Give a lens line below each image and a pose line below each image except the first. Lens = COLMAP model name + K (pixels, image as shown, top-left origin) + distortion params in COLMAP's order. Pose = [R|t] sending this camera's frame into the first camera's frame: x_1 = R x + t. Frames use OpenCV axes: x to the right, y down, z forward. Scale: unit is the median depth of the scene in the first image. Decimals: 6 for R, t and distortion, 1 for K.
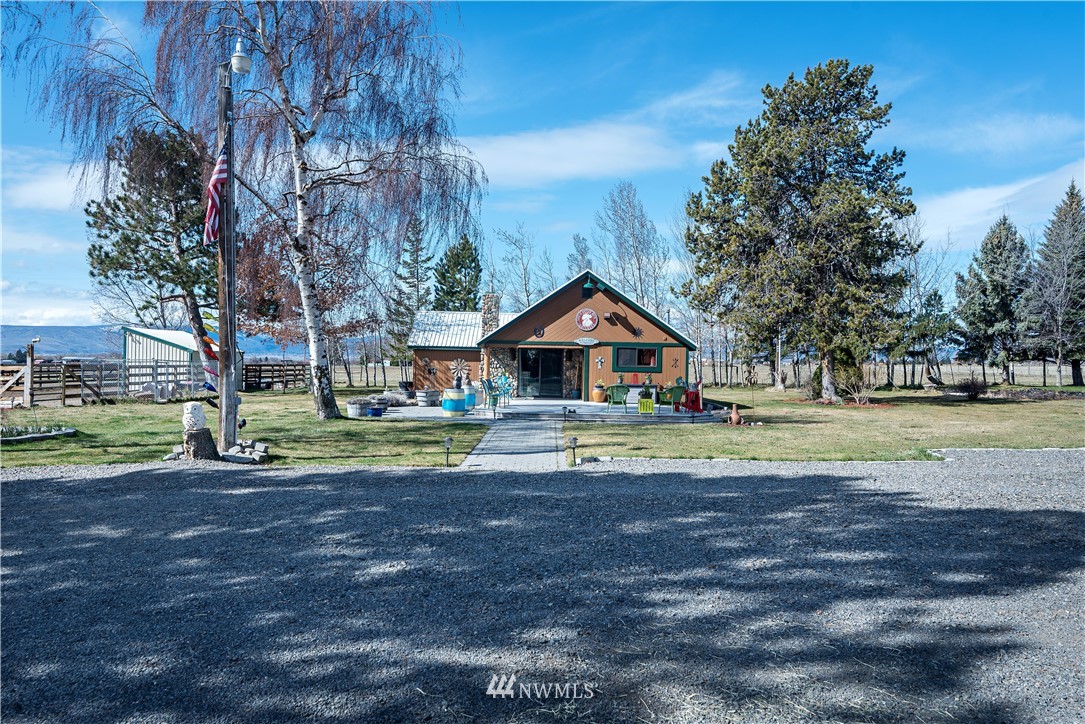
lens RADIAL K [[821.3, 0, 545.9], [0, 821.3, 364.1], [0, 0, 1]] dist [0.007479, -0.002200]
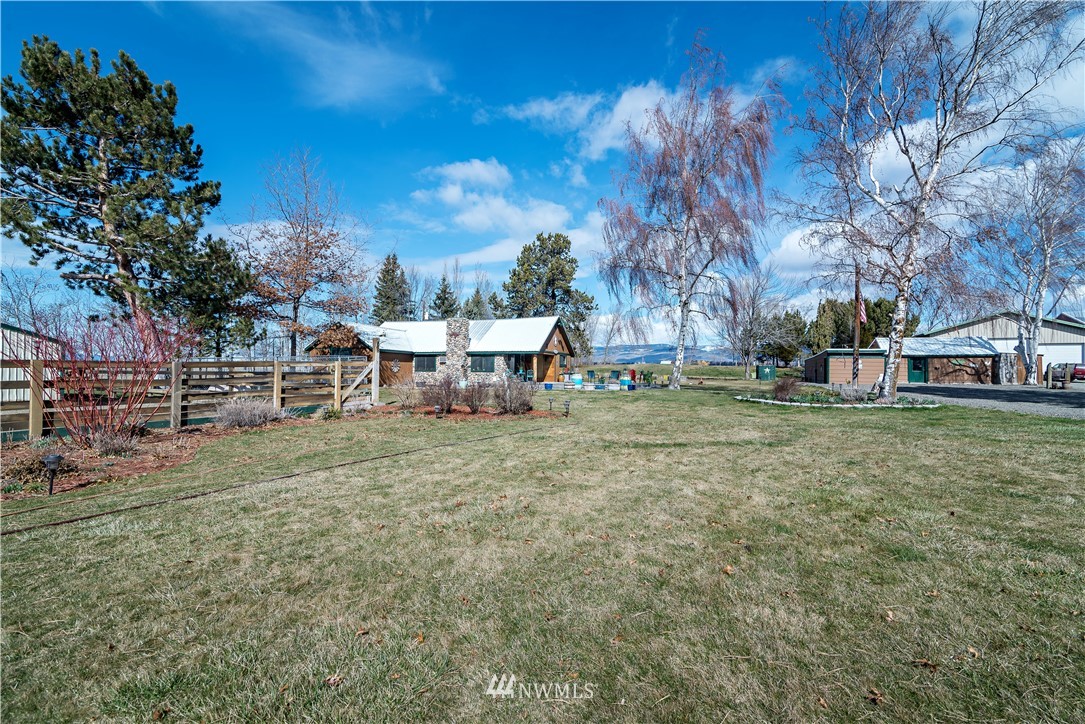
lens RADIAL K [[484.7, 0, 544.3], [0, 484.7, 366.6], [0, 0, 1]] dist [0.010711, -0.000668]
pose [[0.336011, -0.000669, 0.941858, -0.958333], [-0.001077, 0.999999, 0.001095, 0.005970], [-0.941858, -0.001382, 0.336010, 0.575803]]
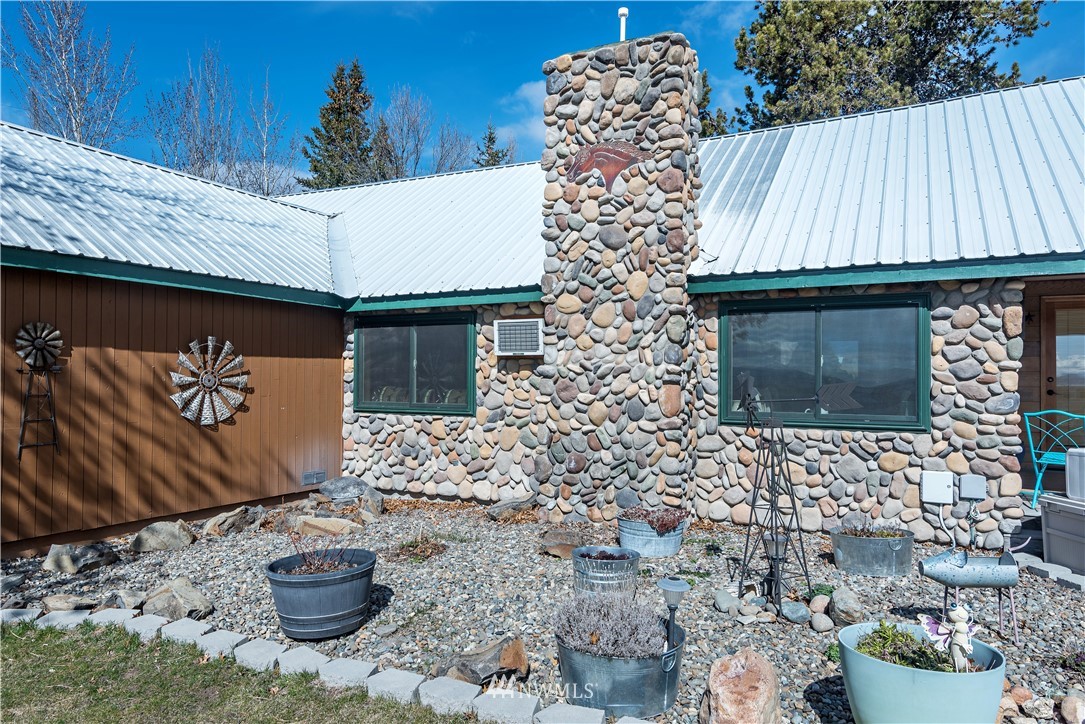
lens RADIAL K [[738.5, 0, 539.7], [0, 738.5, 366.7], [0, 0, 1]] dist [-0.000391, 0.000286]
pose [[0.450204, -0.002170, 0.892923, -0.282695], [0.006202, 0.999981, -0.000696, 0.001885], [-0.892904, 0.005851, 0.450209, 1.003983]]
